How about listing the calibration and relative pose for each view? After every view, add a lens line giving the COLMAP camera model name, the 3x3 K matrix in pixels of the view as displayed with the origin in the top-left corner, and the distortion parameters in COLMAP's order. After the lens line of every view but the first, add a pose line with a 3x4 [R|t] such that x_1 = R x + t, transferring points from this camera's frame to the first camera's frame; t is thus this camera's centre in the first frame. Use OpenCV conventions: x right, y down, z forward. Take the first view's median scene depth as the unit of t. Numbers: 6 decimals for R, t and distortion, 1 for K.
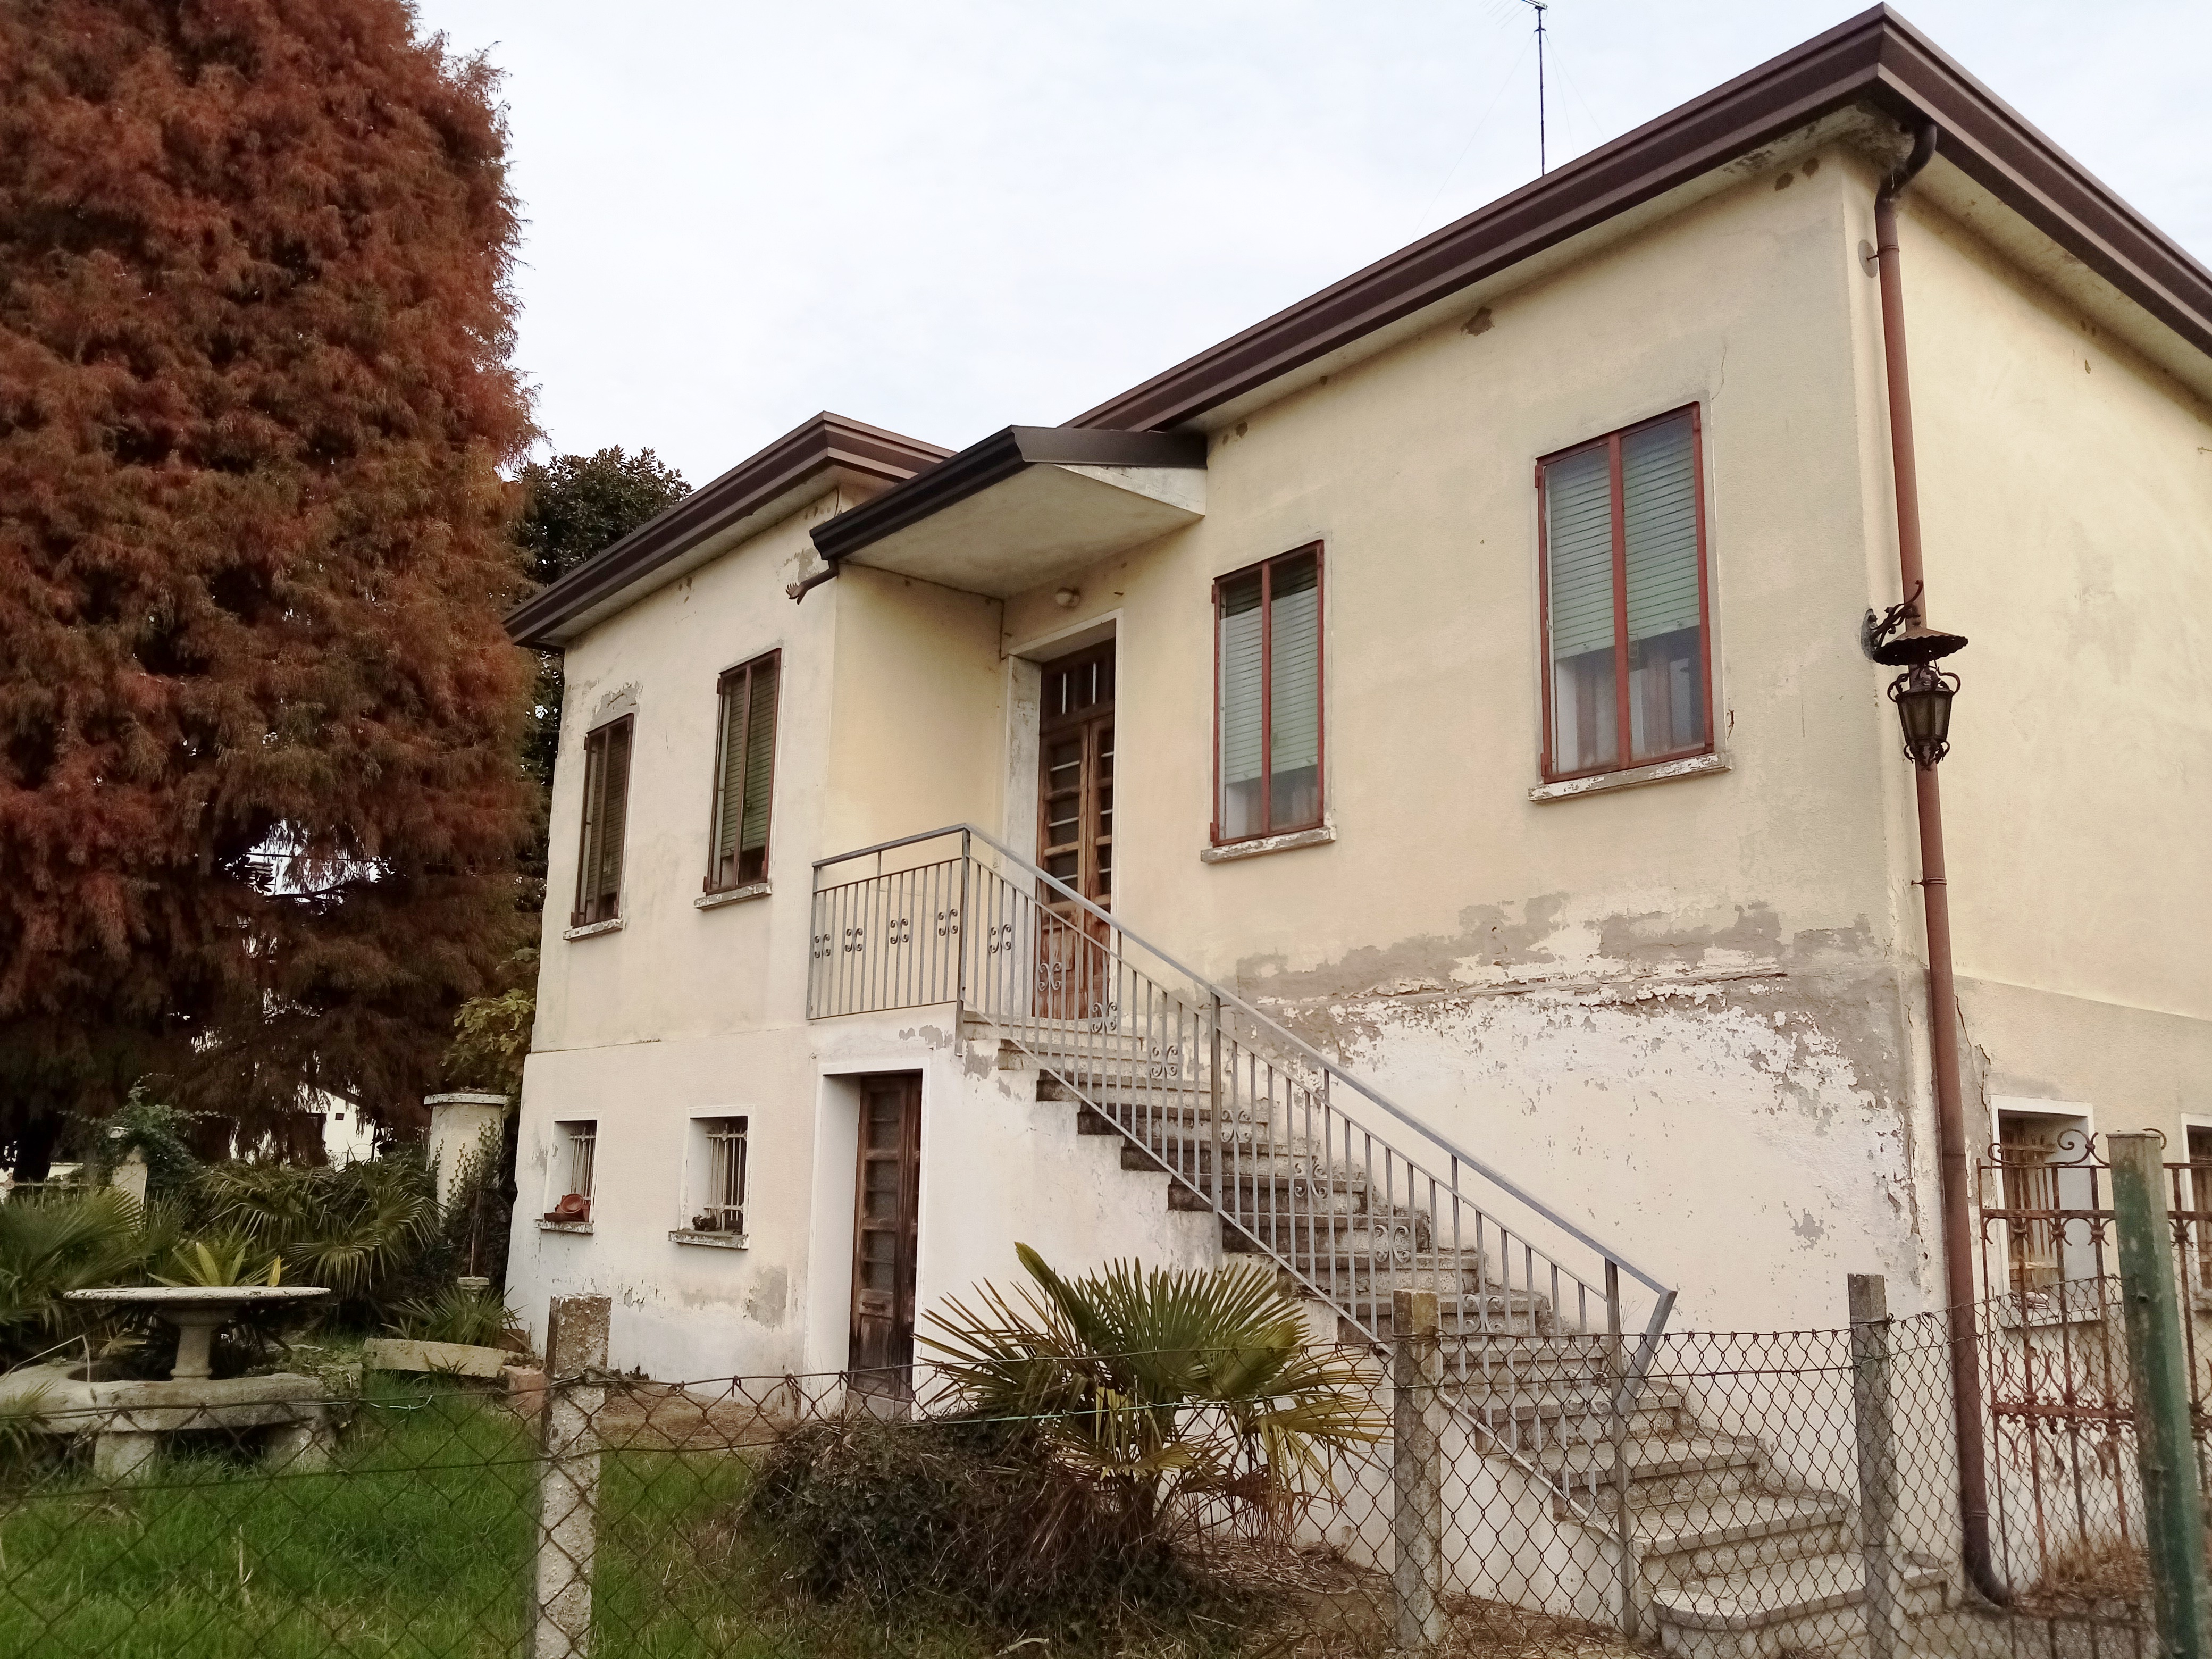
lens RADIAL K [[1749.9, 0, 1090.6], [0, 1749.9, 813.7], [0, 0, 1]] dist [0.081162, -0.155038]
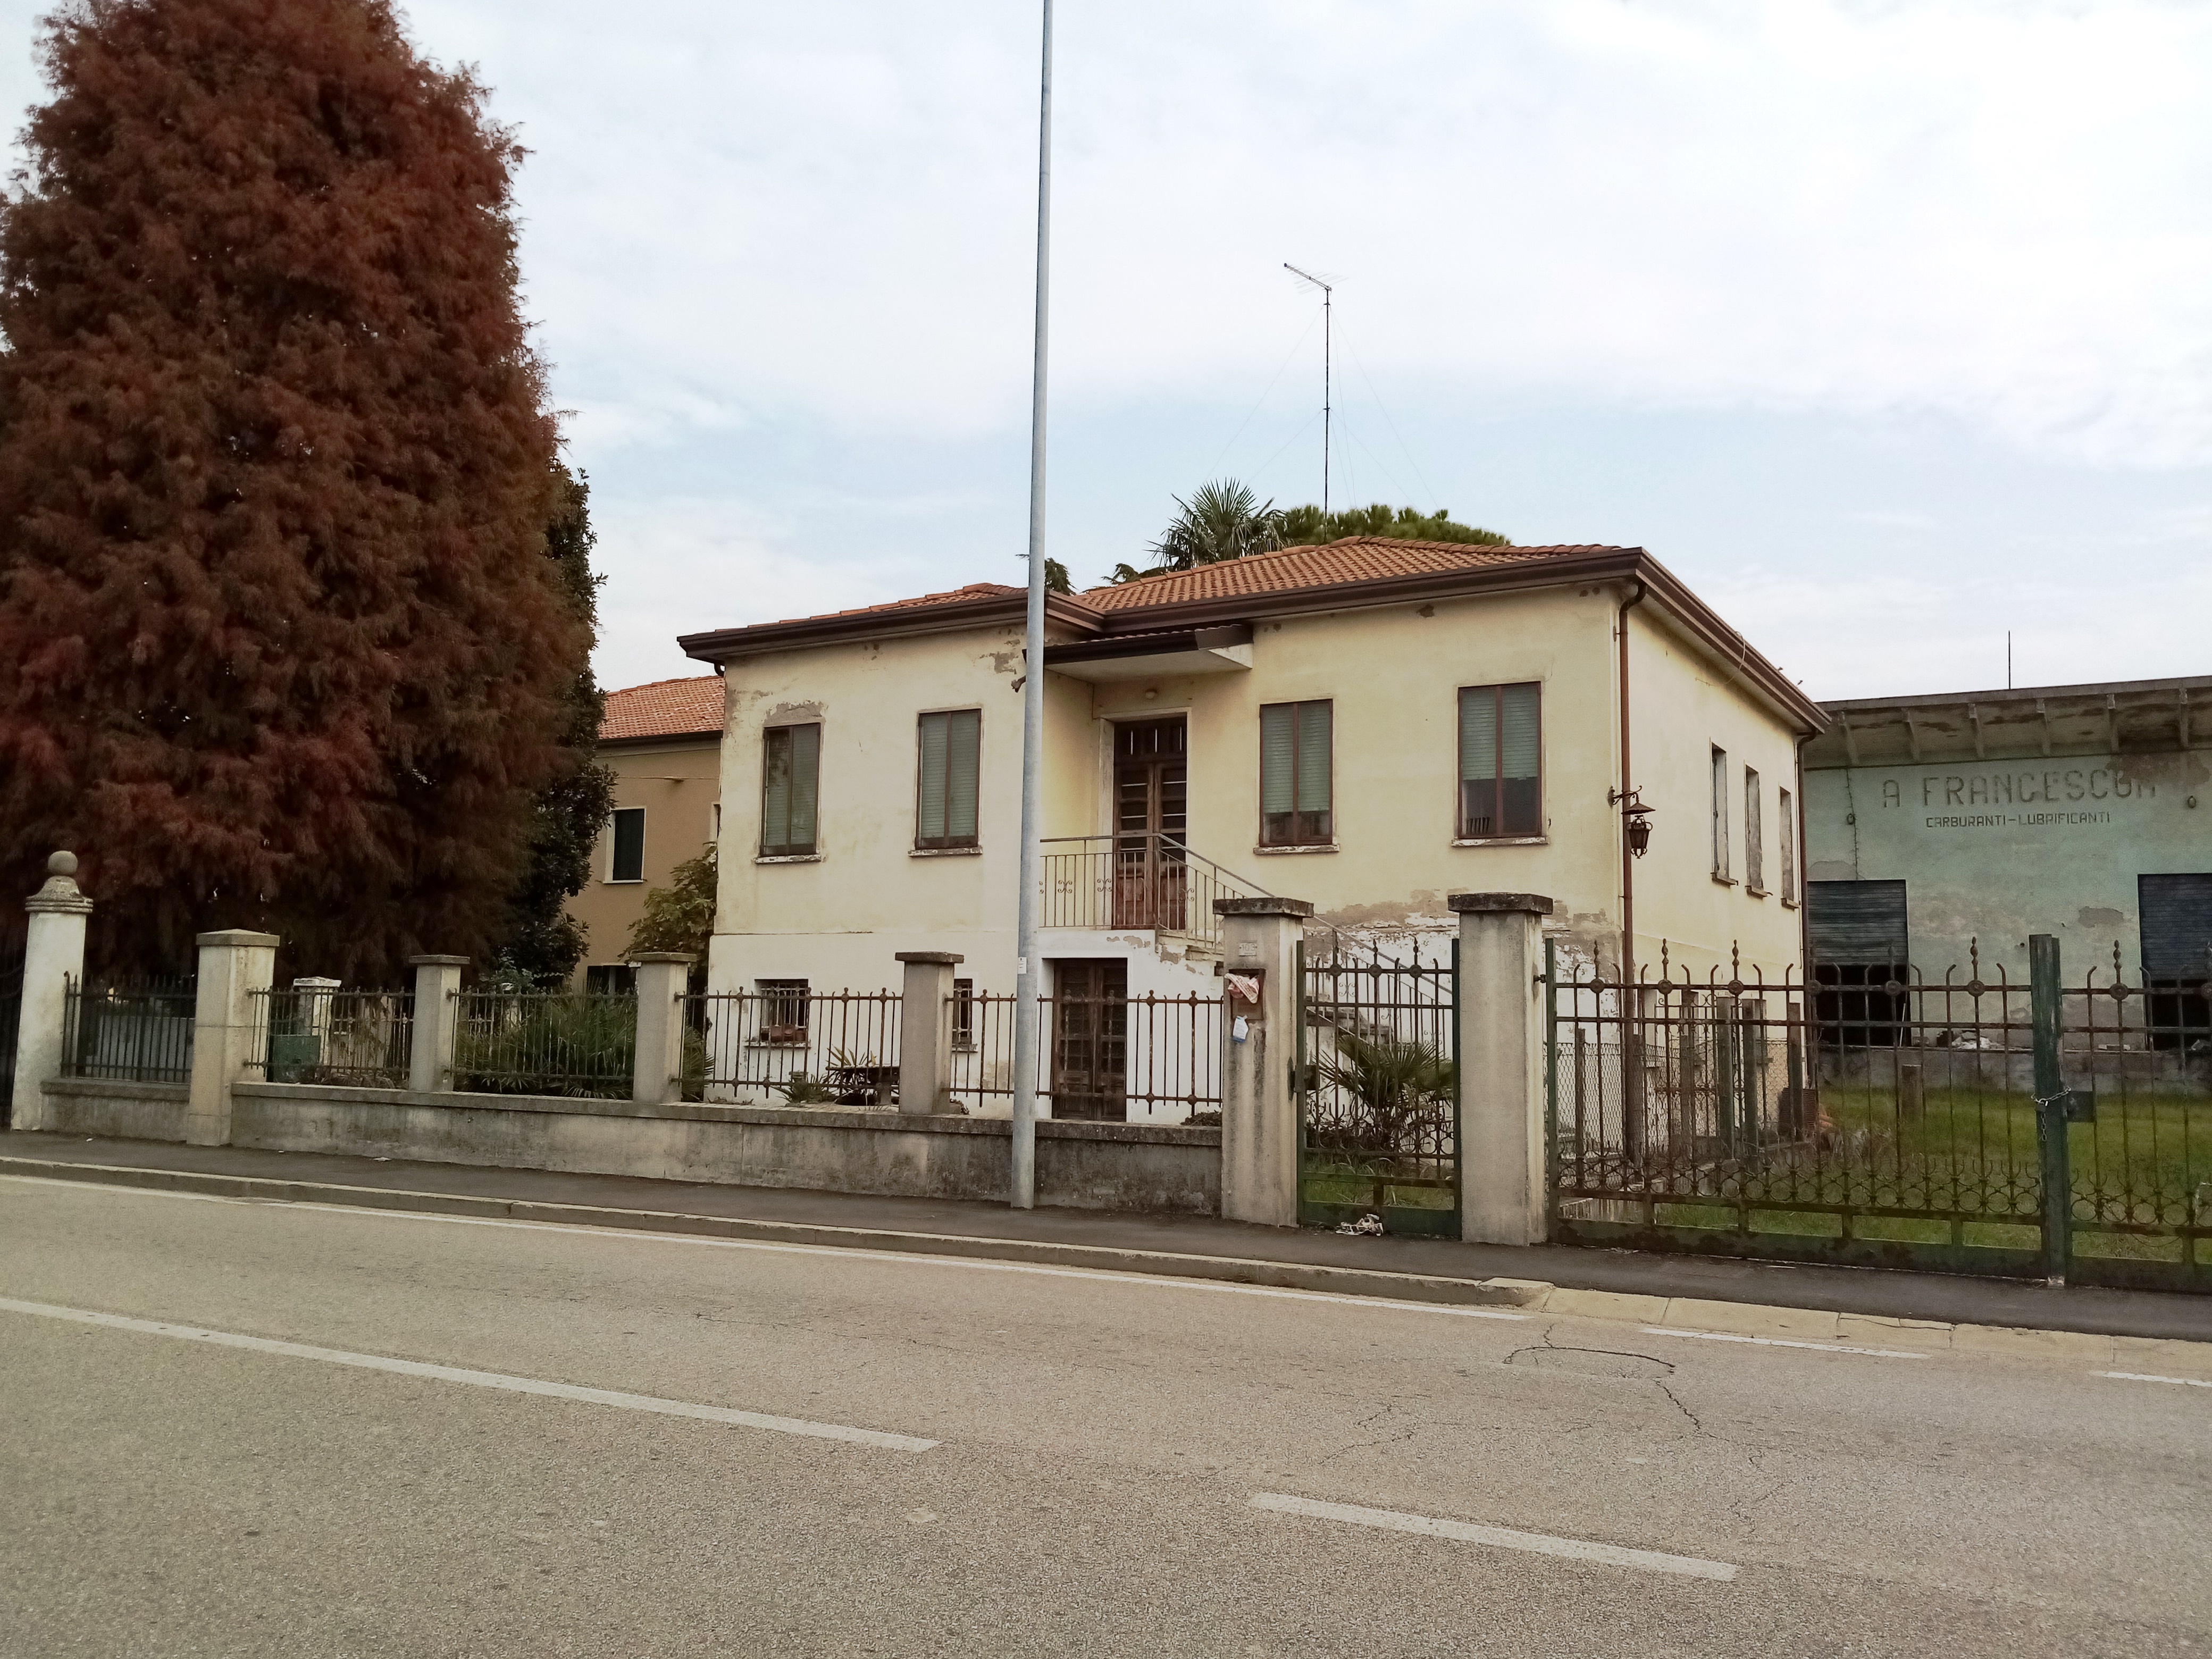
lens RADIAL K [[1863.8, 0, 1074.6], [0, 1863.8, 803.3], [0, 0, 1]] dist [0.086856, -0.164067]
pose [[0.936517, 0.036578, 0.348710, -0.884391], [-0.066969, 0.994895, 0.075496, -0.178561], [-0.344169, -0.094056, 0.934185, -0.902044]]
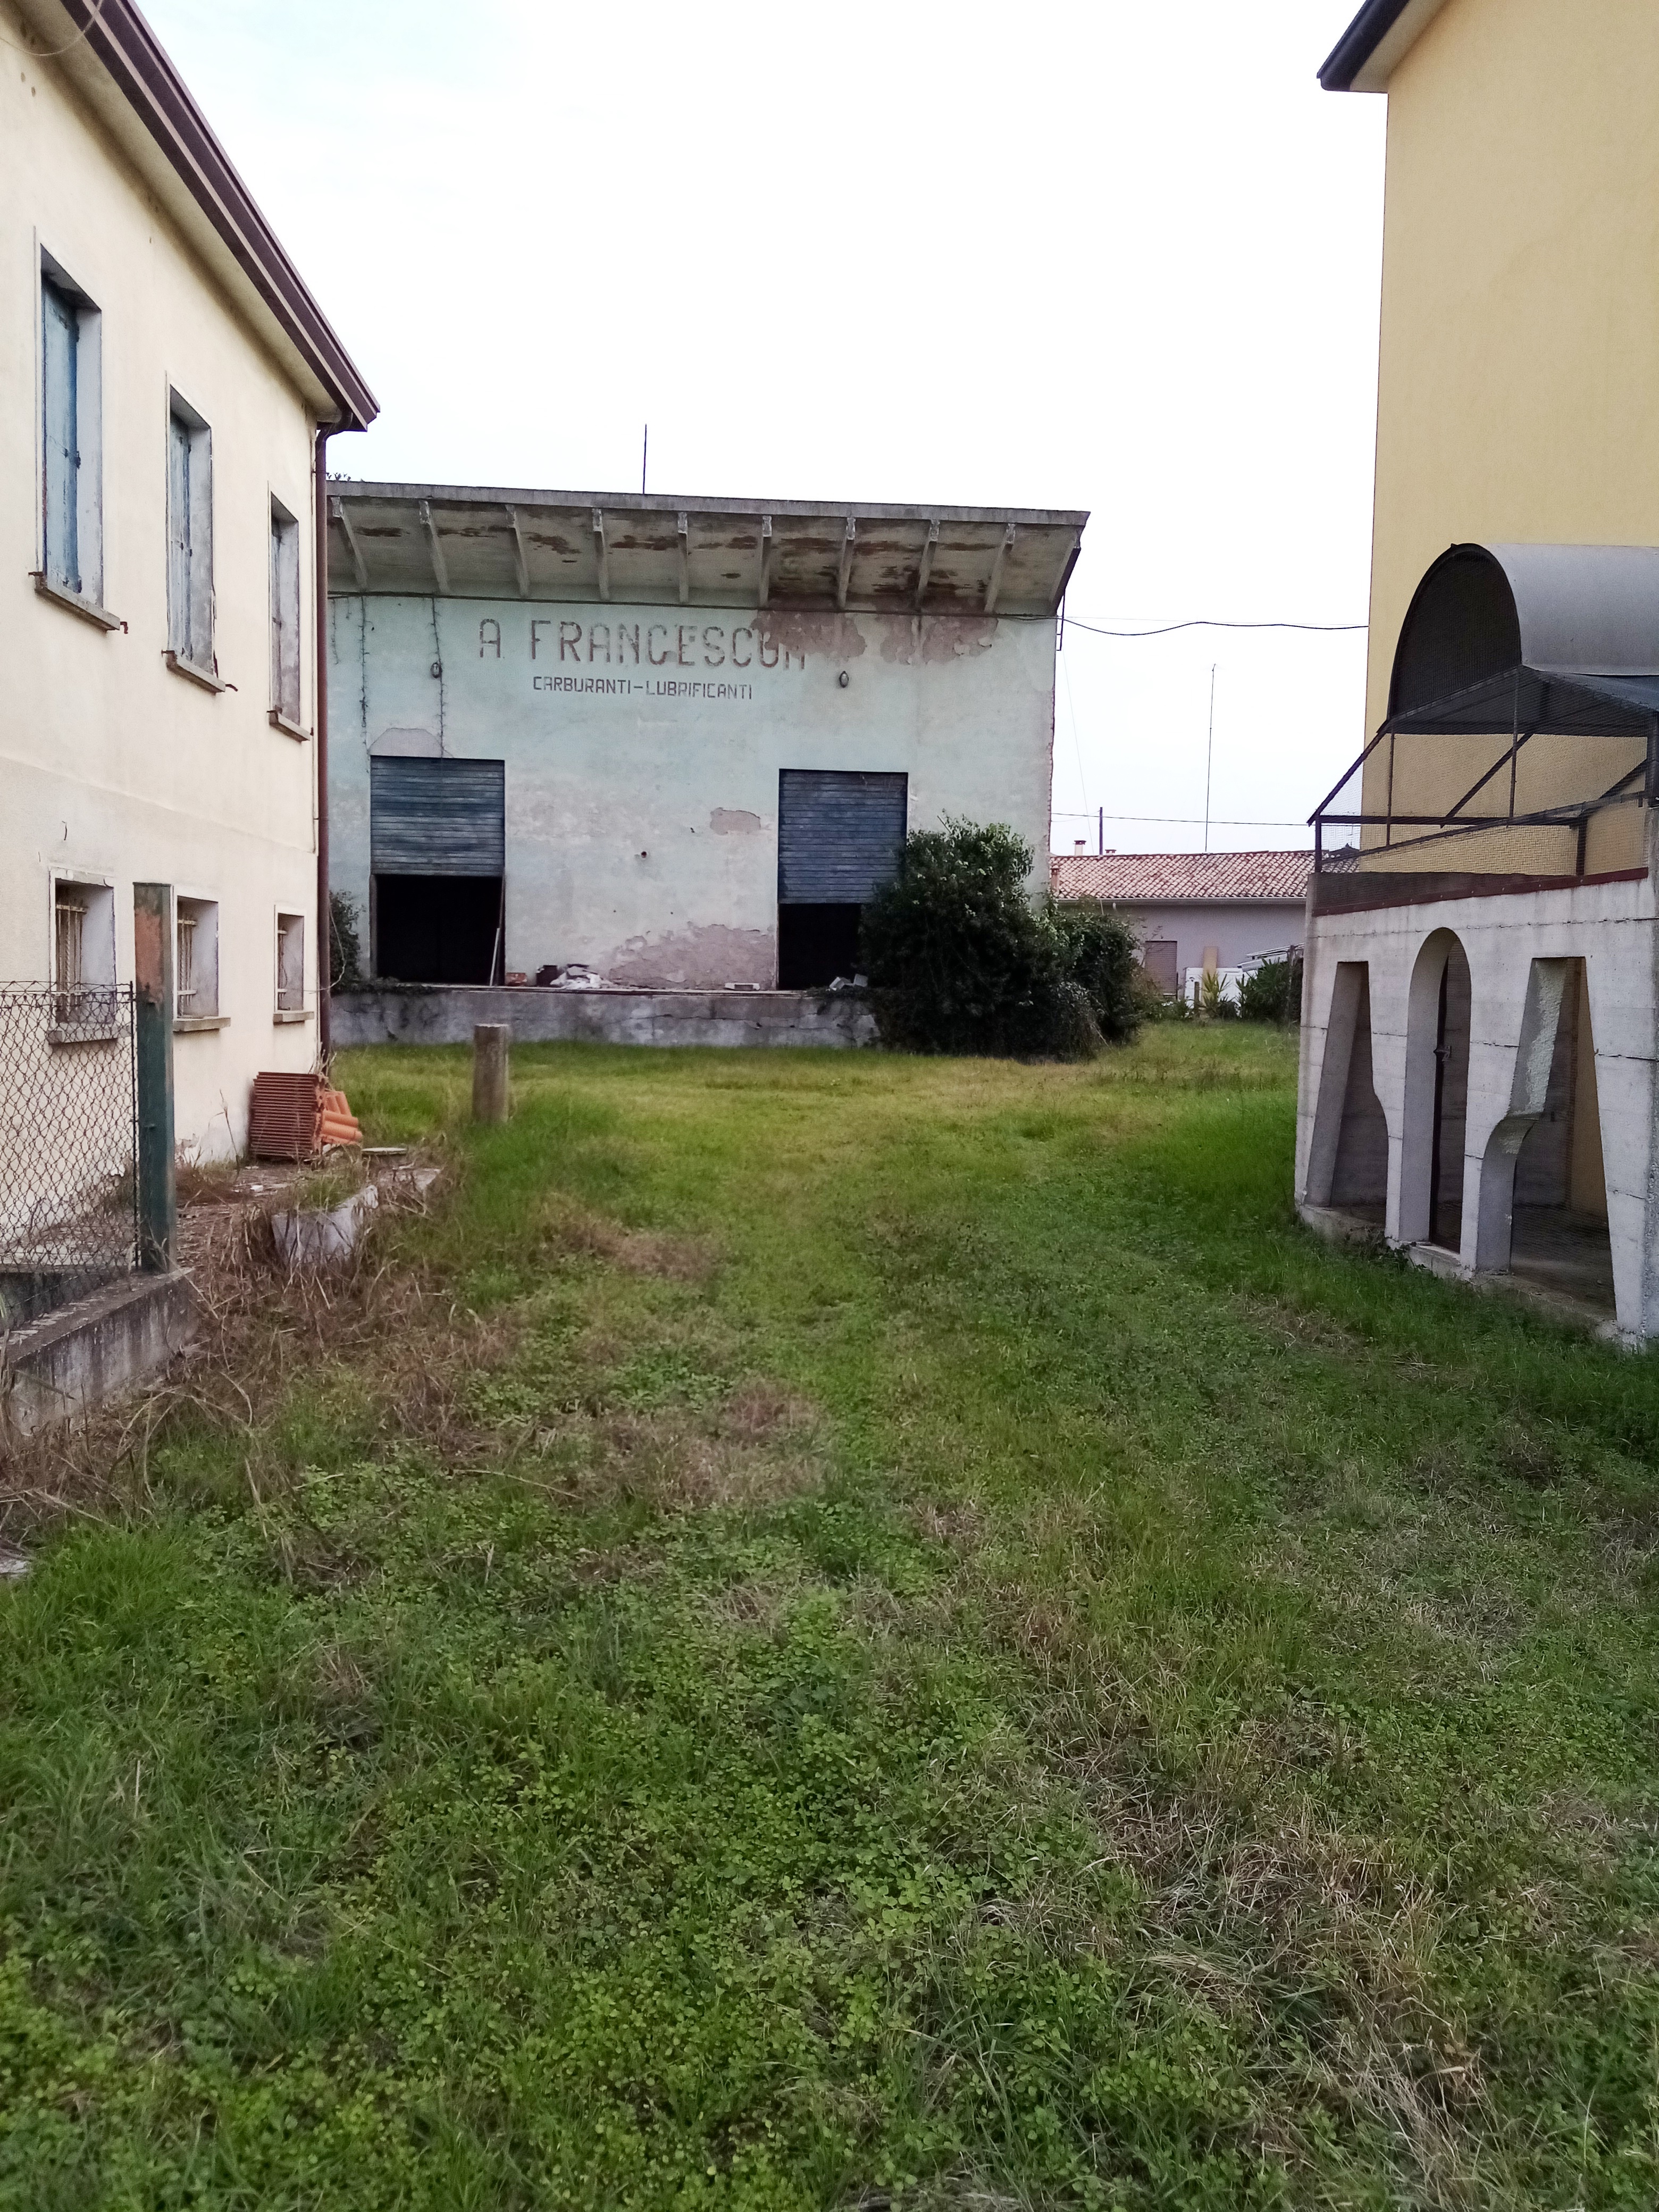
lens RADIAL K [[1710.8, 0, 862.5], [0, 1710.8, 1108.0], [0, 0, 1]] dist [0.067360, -0.169032]
pose [[0.565767, -0.072119, 0.821405, 0.184132], [-0.168330, 0.965088, 0.200676, 0.046587], [-0.807201, -0.251803, 0.533875, 0.136094]]
